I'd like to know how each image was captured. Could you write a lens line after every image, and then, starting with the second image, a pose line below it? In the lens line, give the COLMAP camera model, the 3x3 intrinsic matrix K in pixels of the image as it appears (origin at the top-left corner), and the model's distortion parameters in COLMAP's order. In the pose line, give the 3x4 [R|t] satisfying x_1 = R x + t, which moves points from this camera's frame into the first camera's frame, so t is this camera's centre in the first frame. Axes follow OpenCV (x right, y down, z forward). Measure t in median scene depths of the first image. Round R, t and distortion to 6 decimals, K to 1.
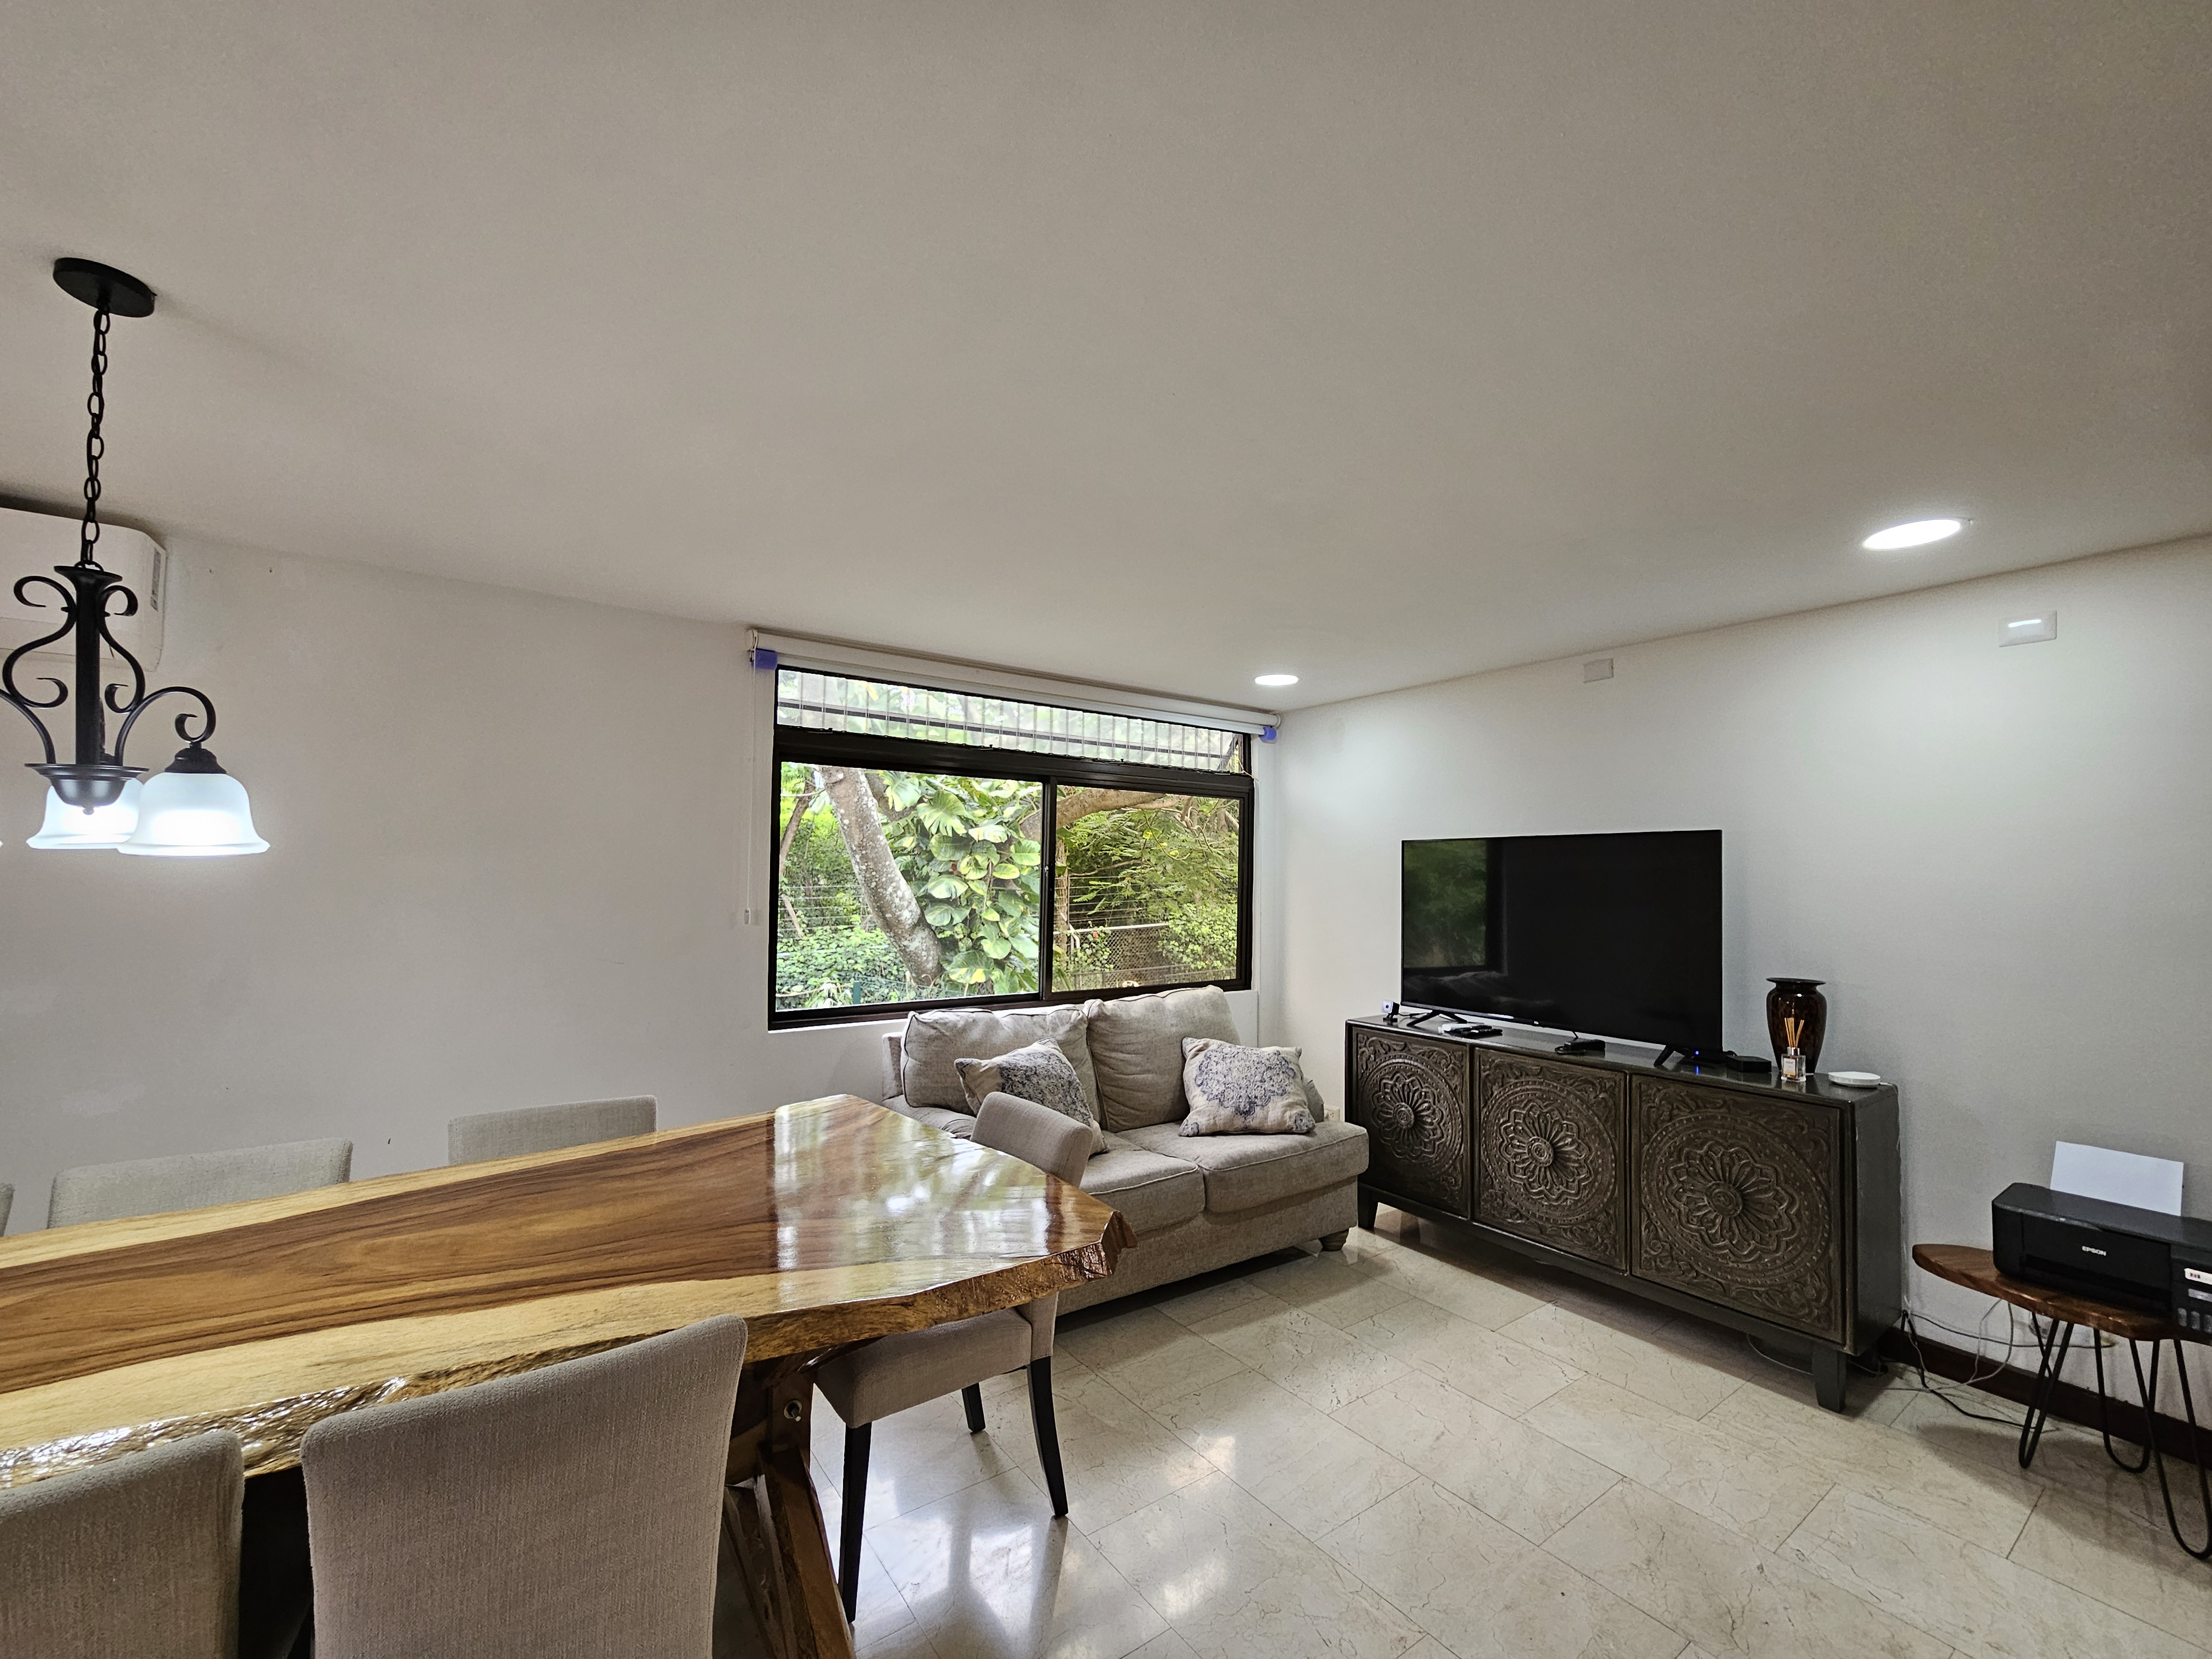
lens RADIAL K [[915.1, 0, 1106.0], [0, 915.1, 856.4], [0, 0, 1]] dist [-0.000605, 0.000331]
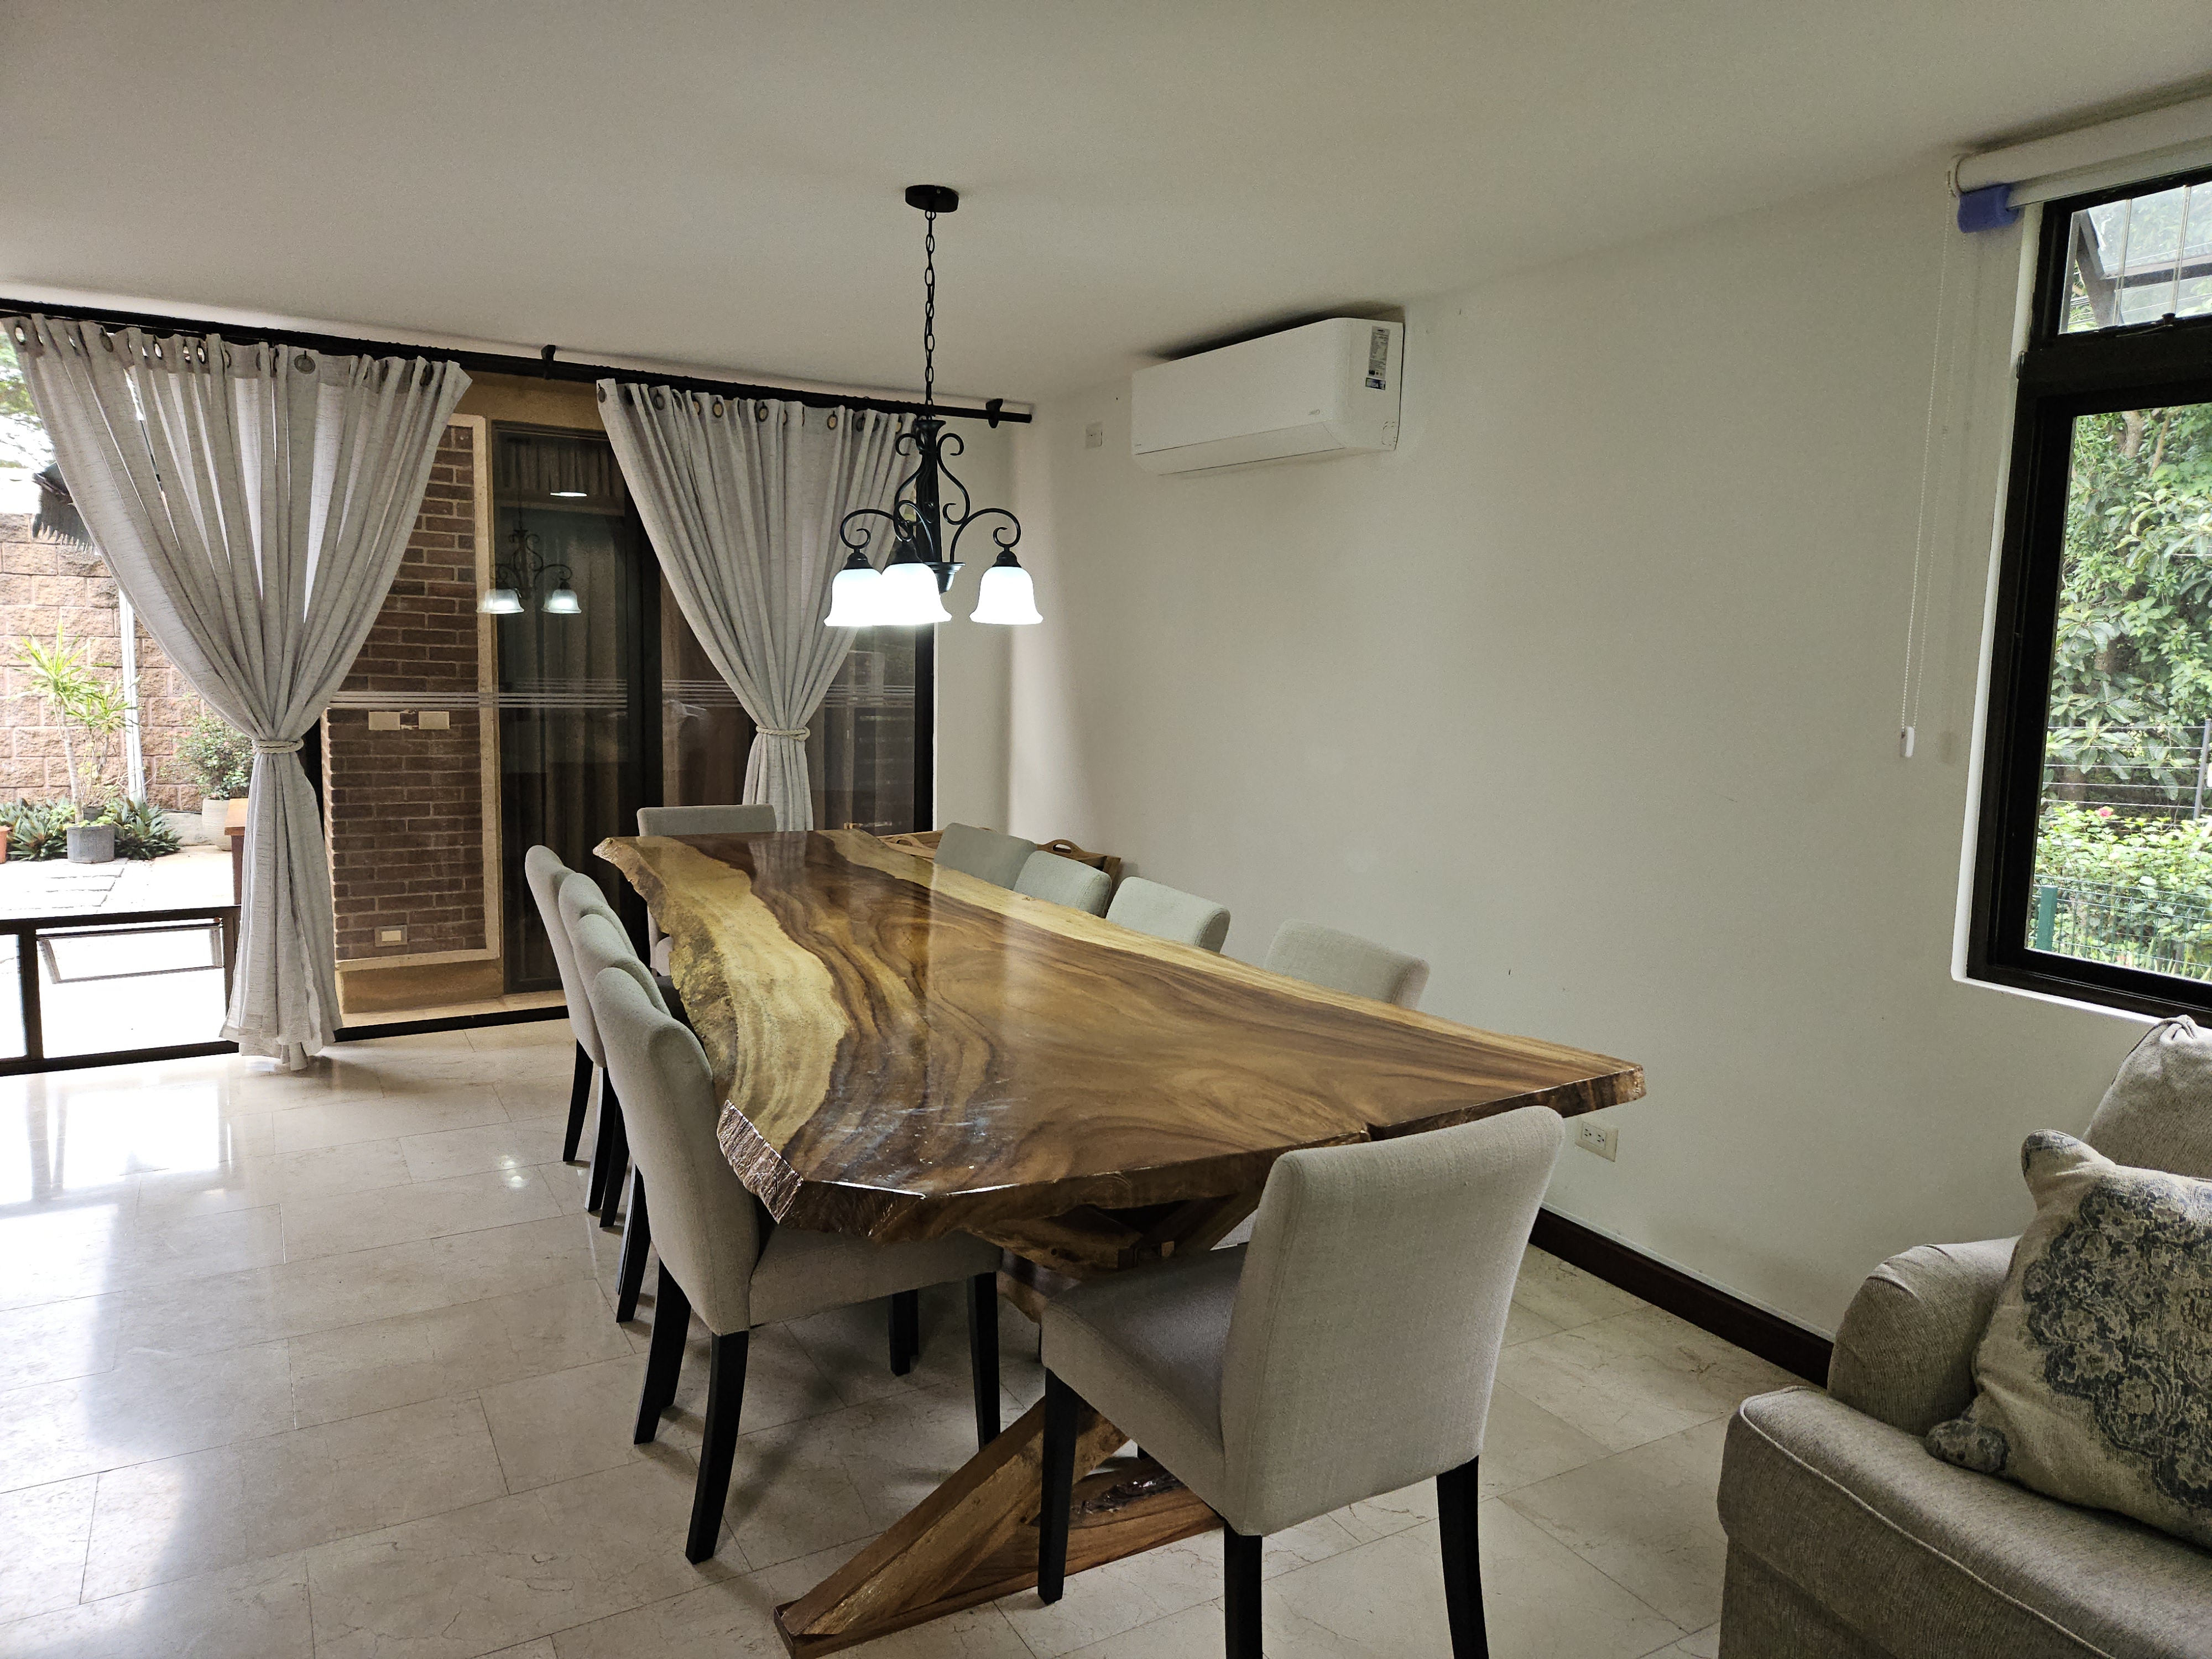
lens RADIAL K [[1469.6, 0, 1106.4], [0, 1469.6, 823.4], [0, 0, 1]] dist [0.077922, -0.066522]
pose [[-0.095072, 0.114626, -0.988849, 0.331854], [-0.003729, 0.993300, 0.115500, 0.010251], [0.995463, 0.014669, -0.094008, 0.427211]]
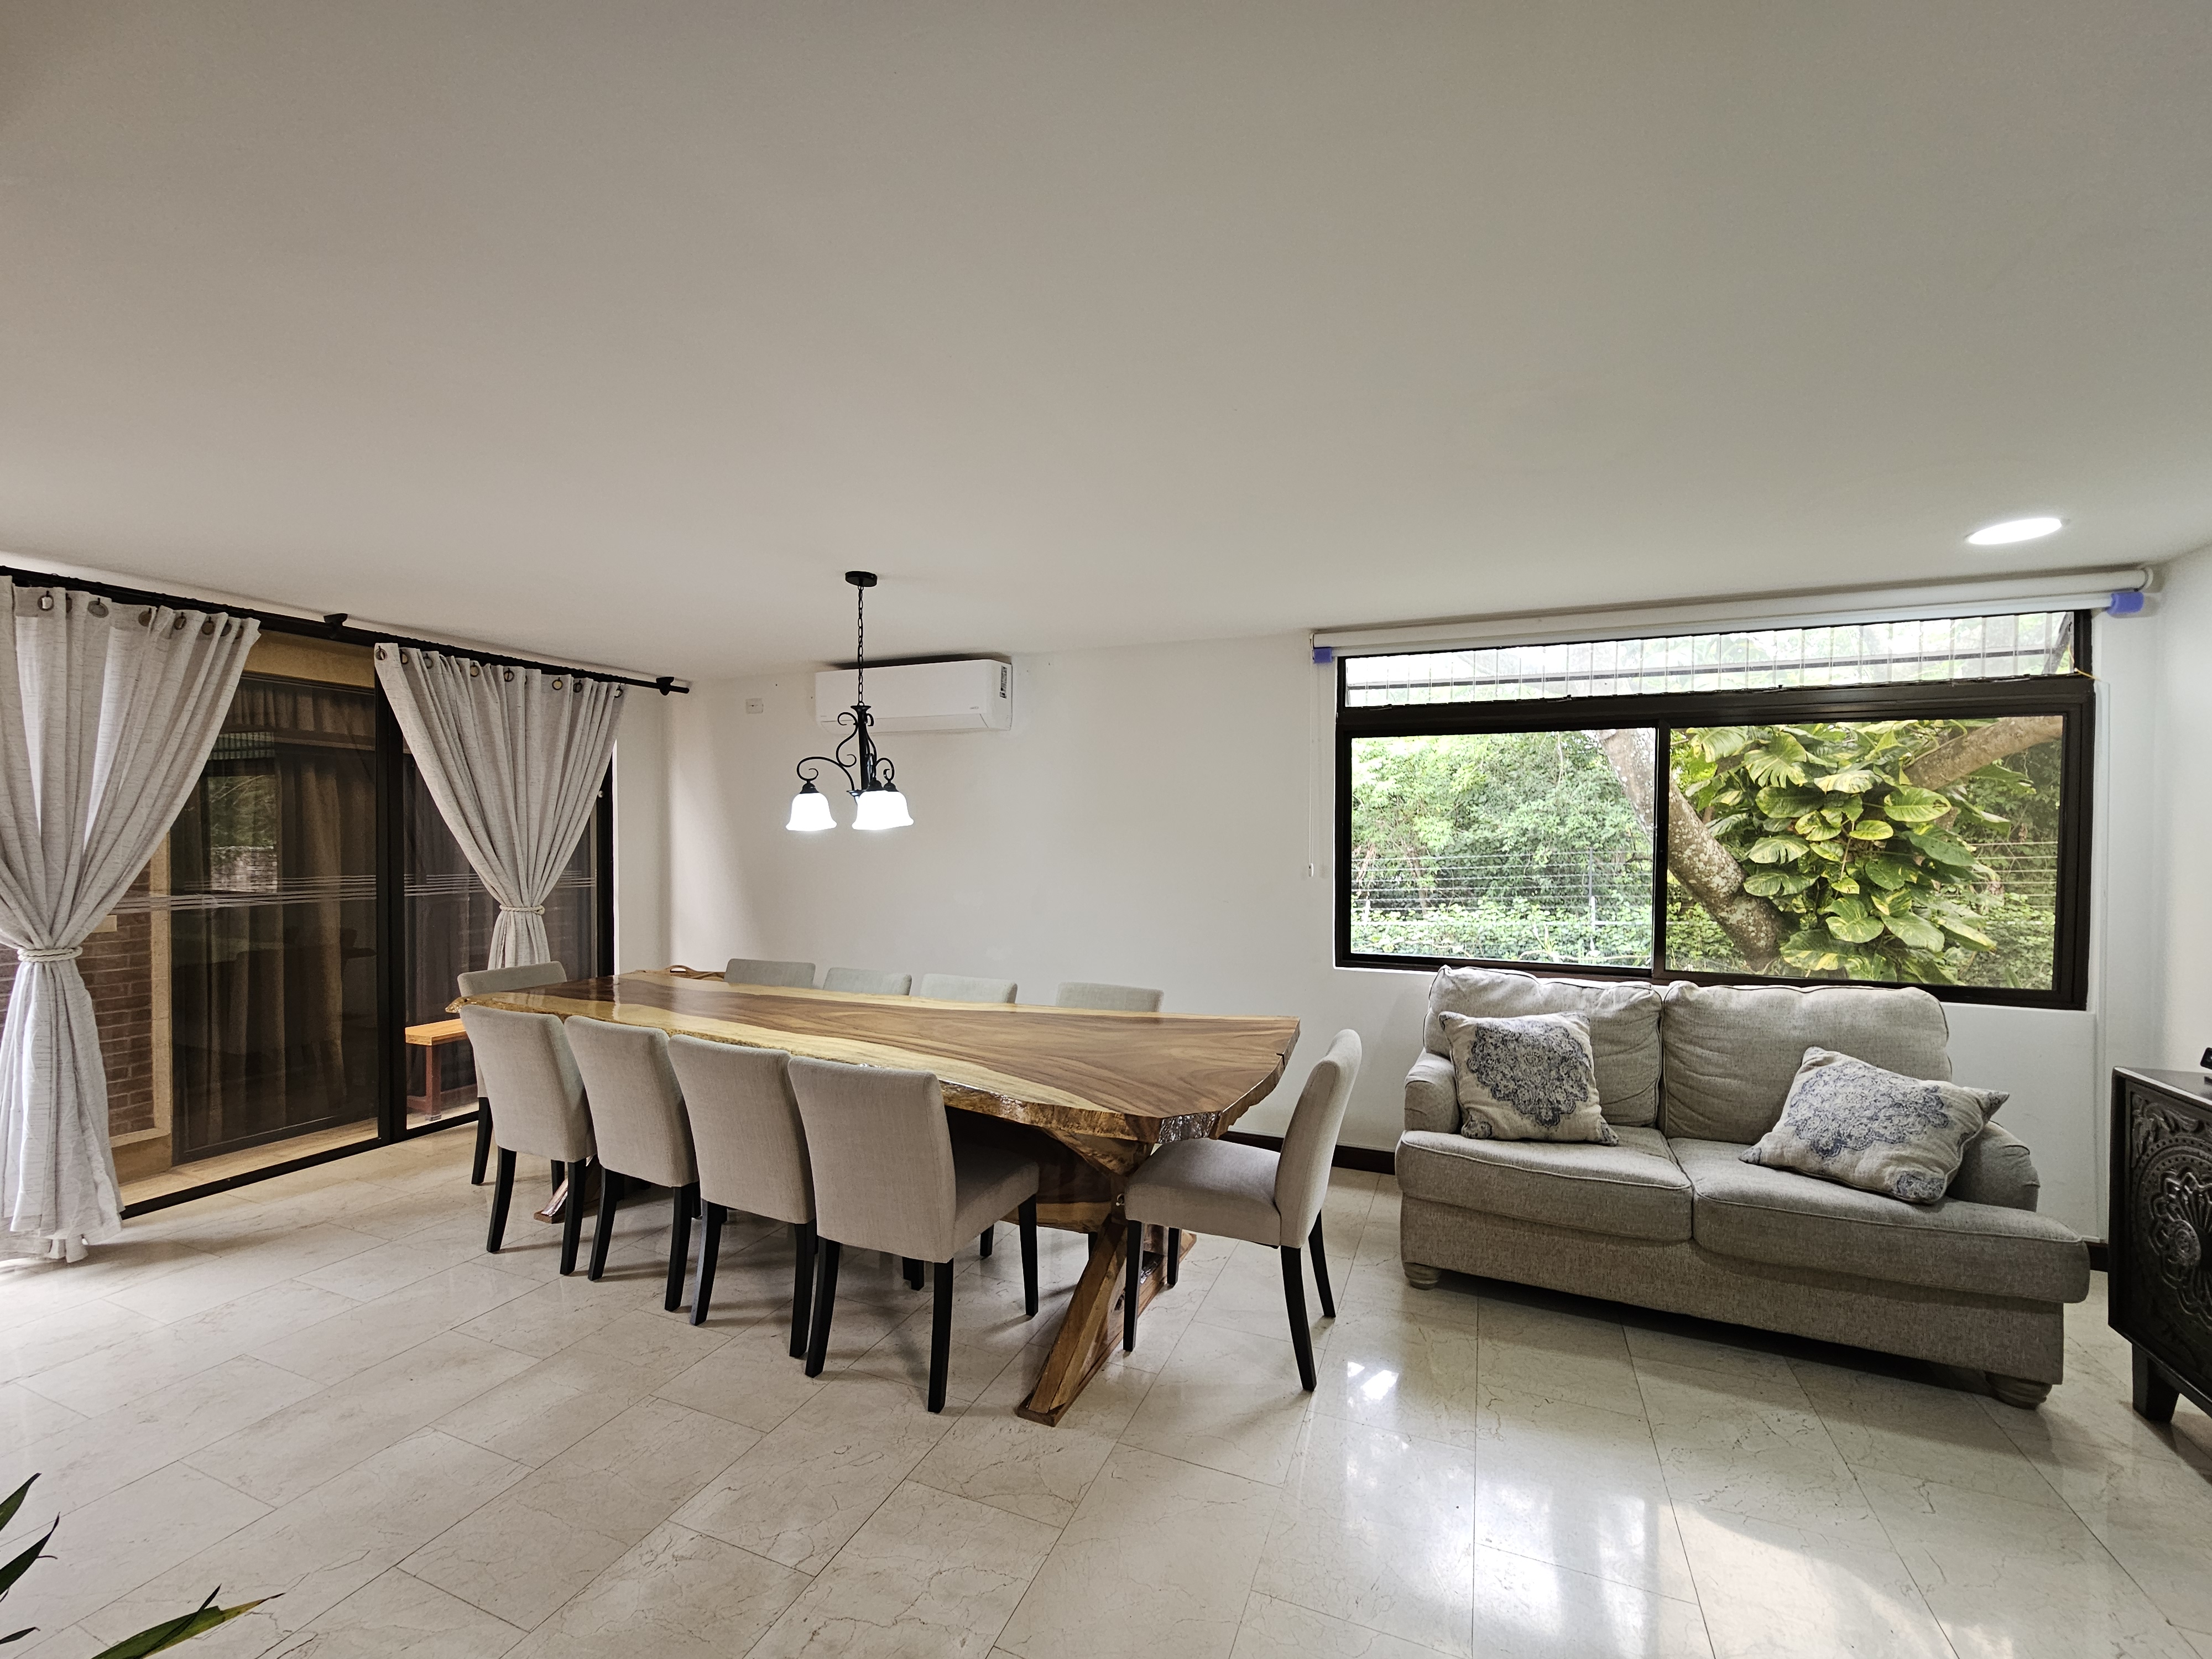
lens RADIAL K [[915.1, 0, 1106.0], [0, 915.1, 856.4], [0, 0, 1]] dist [-0.000605, 0.000331]
pose [[0.528558, 0.013044, -0.848797, 0.338278], [0.021274, 0.999364, 0.028606, 0.004439], [0.848631, -0.033178, 0.527944, 0.084599]]
